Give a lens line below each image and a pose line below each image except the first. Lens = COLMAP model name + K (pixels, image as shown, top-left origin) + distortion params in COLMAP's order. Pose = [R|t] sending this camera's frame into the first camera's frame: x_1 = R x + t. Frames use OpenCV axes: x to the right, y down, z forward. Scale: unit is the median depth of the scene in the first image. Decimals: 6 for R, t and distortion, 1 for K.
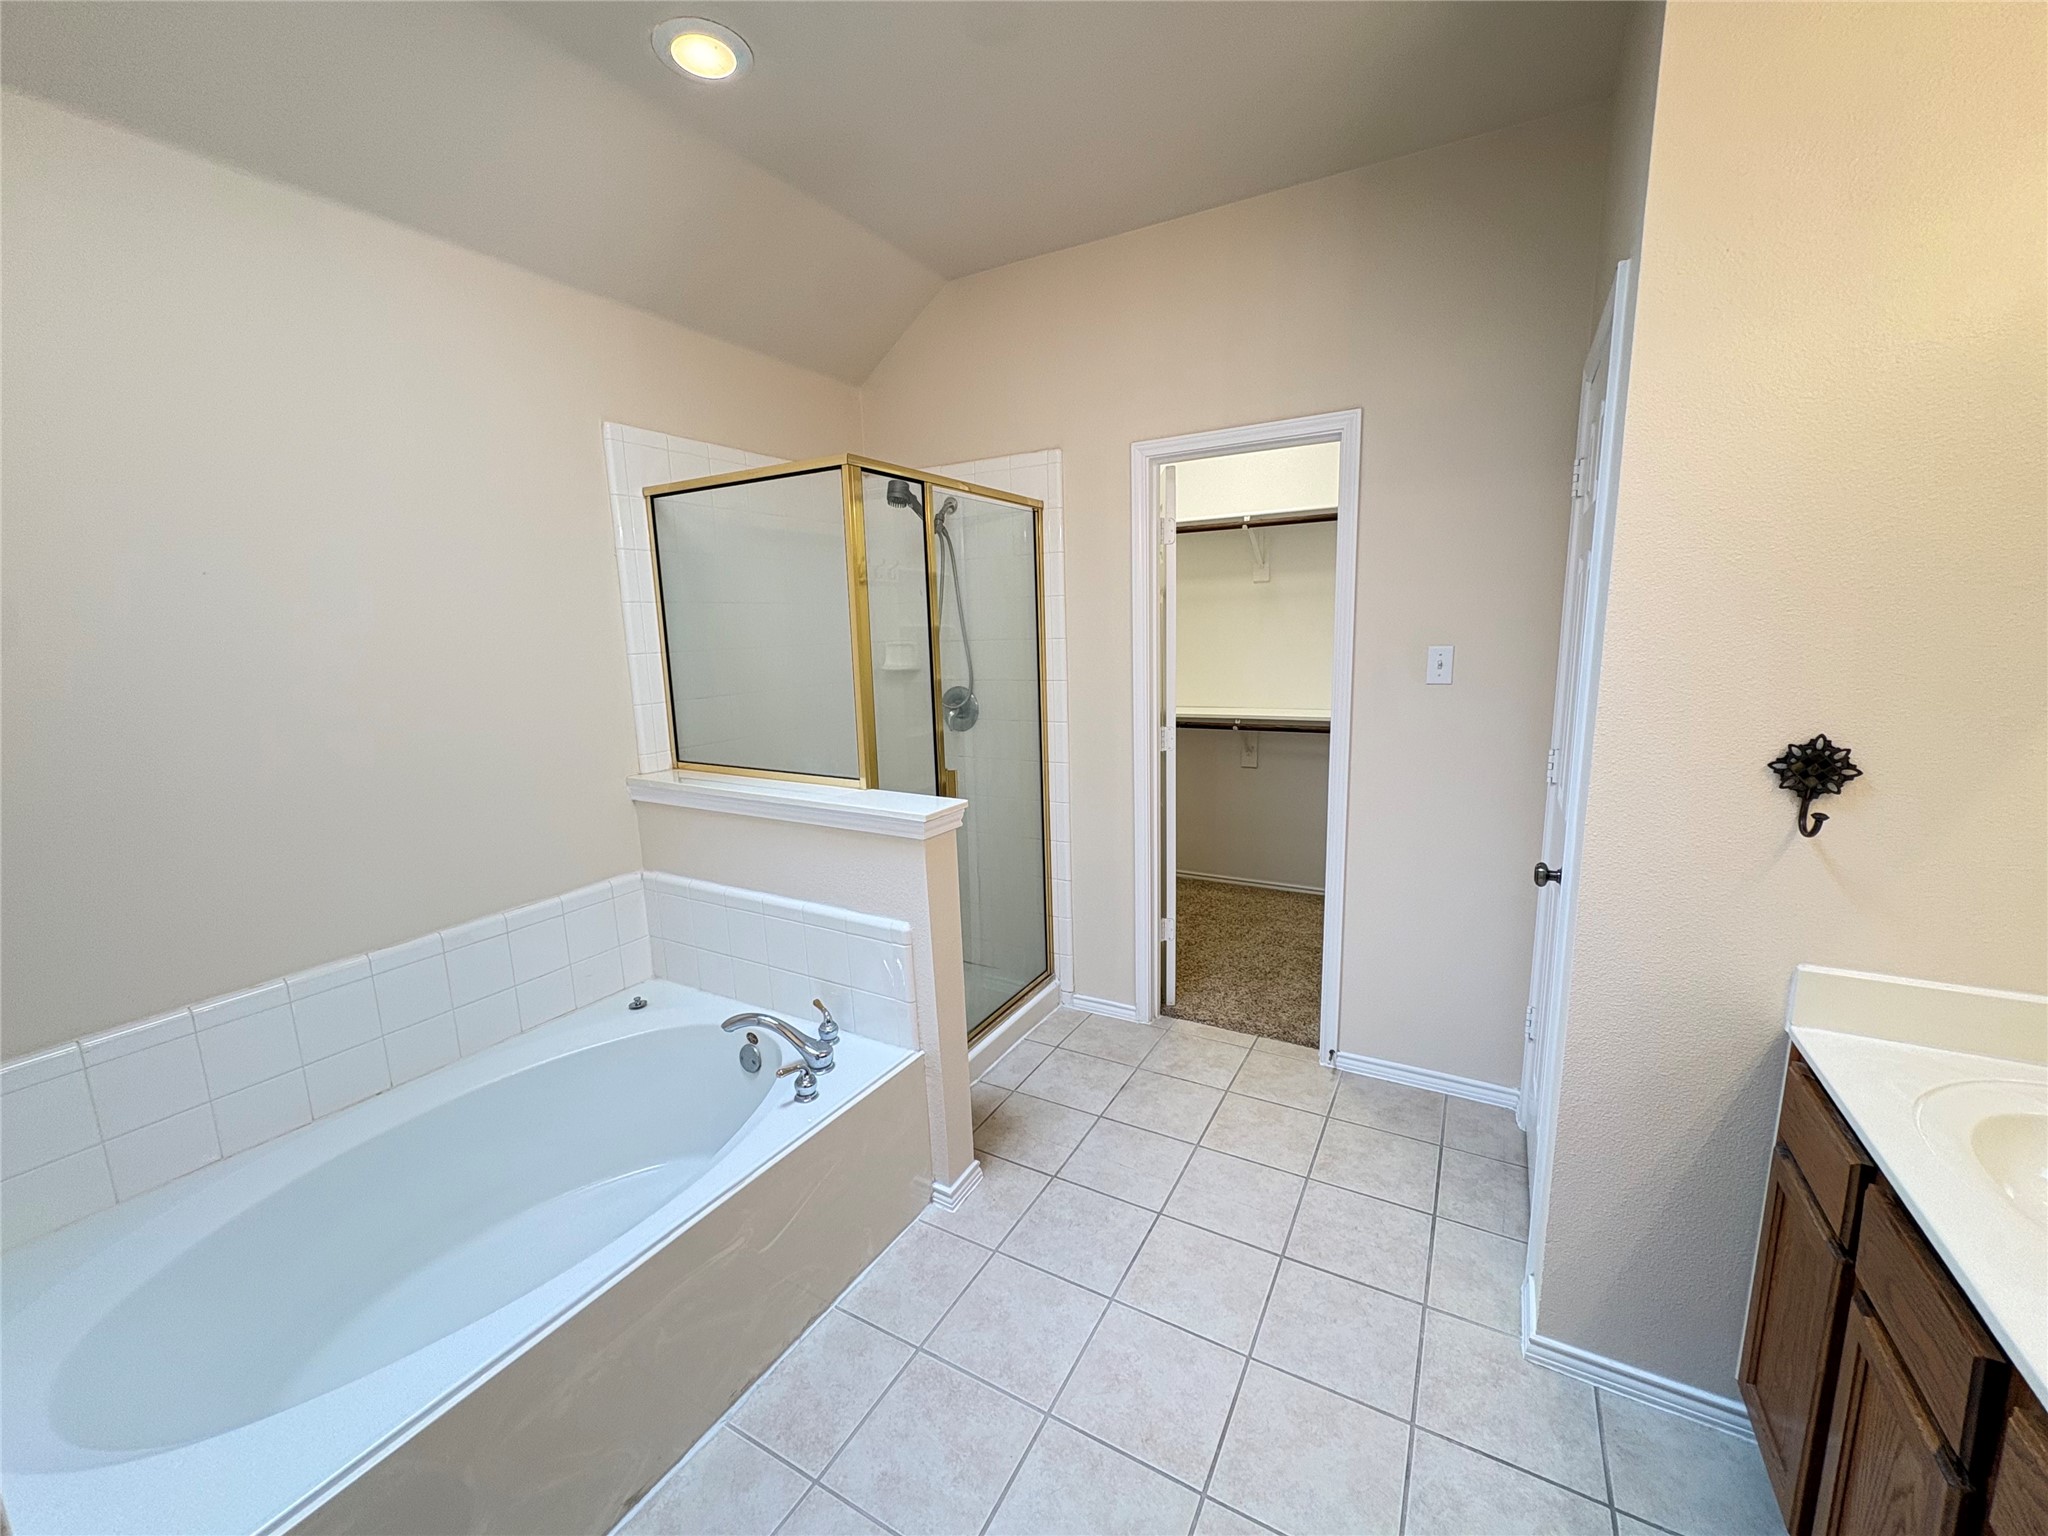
lens RADIAL K [[814.7, 0, 1022.0], [0, 814.7, 770.5], [0, 0, 1]] dist [0.000619, 0.000122]
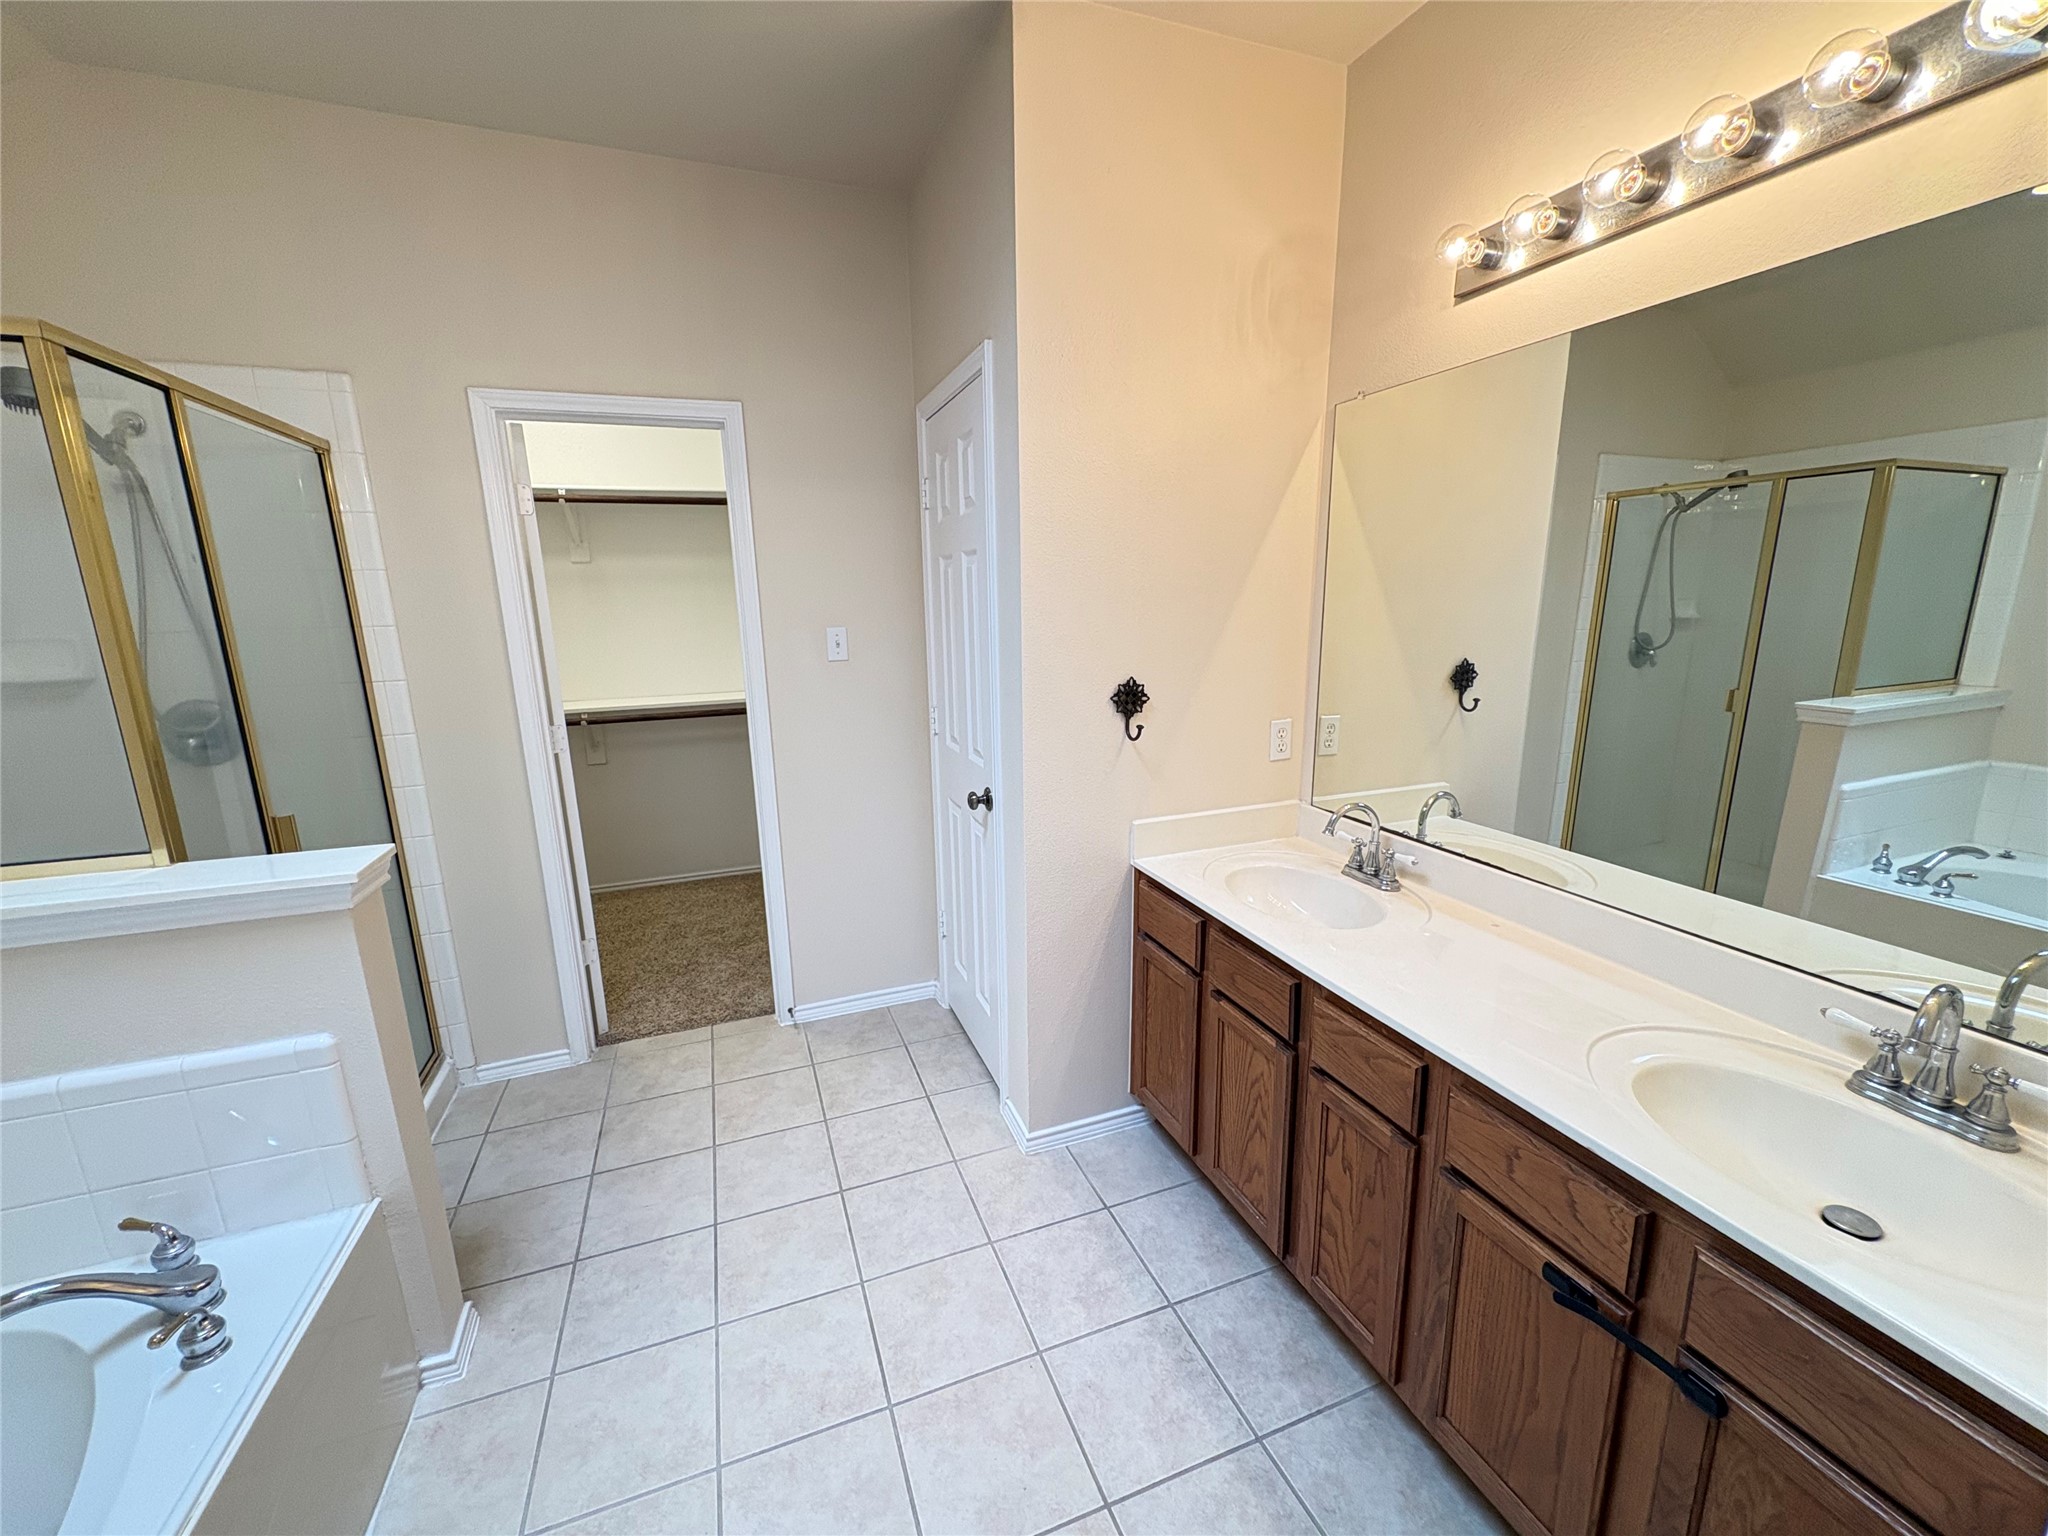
lens RADIAL K [[814.7, 0, 1022.0], [0, 814.7, 770.5], [0, 0, 1]] dist [0.000619, 0.000122]
pose [[0.637970, -0.147196, 0.755862, -0.217164], [0.135067, 0.987734, 0.078349, -0.008823], [-0.758123, 0.052108, 0.650026, 0.067285]]
